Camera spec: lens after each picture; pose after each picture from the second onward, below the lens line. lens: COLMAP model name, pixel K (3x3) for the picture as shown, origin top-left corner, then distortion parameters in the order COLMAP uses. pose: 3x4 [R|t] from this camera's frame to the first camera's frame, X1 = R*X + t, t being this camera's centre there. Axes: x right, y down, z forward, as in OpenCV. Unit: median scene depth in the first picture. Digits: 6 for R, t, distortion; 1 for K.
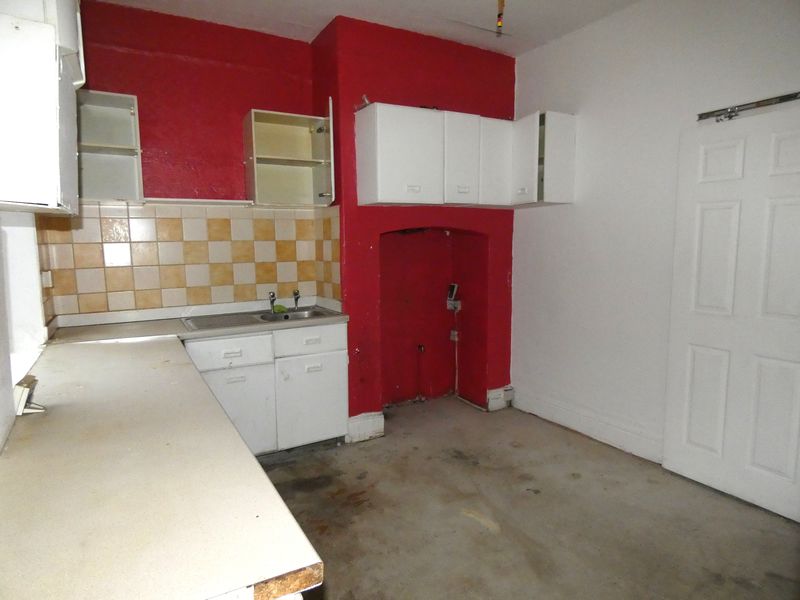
lens RADIAL K [[485.9, 0, 398.9], [0, 485.9, 299.4], [0, 0, 1]] dist [0.001731, 0.001686]
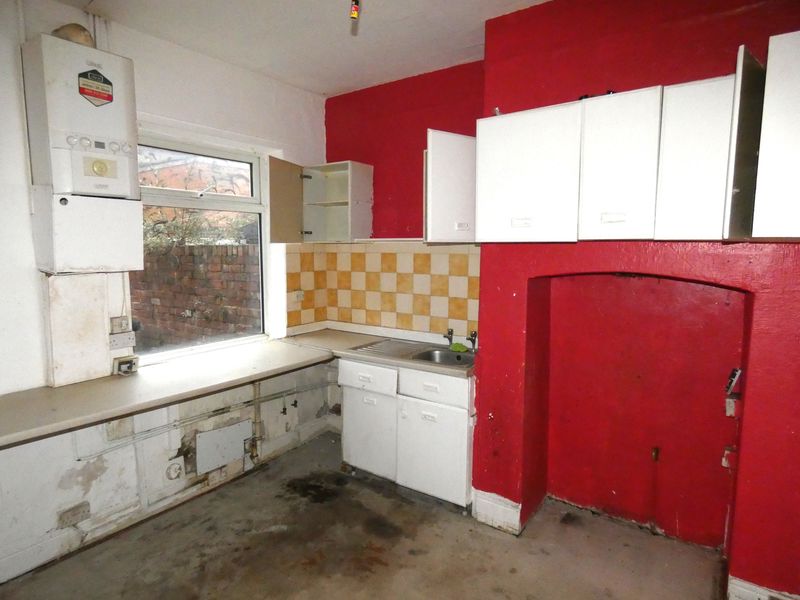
lens RADIAL K [[485.9, 0, 398.9], [0, 485.9, 299.4], [0, 0, 1]] dist [0.001731, 0.001686]
pose [[0.410050, 0.113497, -0.904974, 0.591923], [-0.117488, 0.990533, 0.070993, -0.135379], [0.904464, 0.077213, 0.419502, 0.508072]]
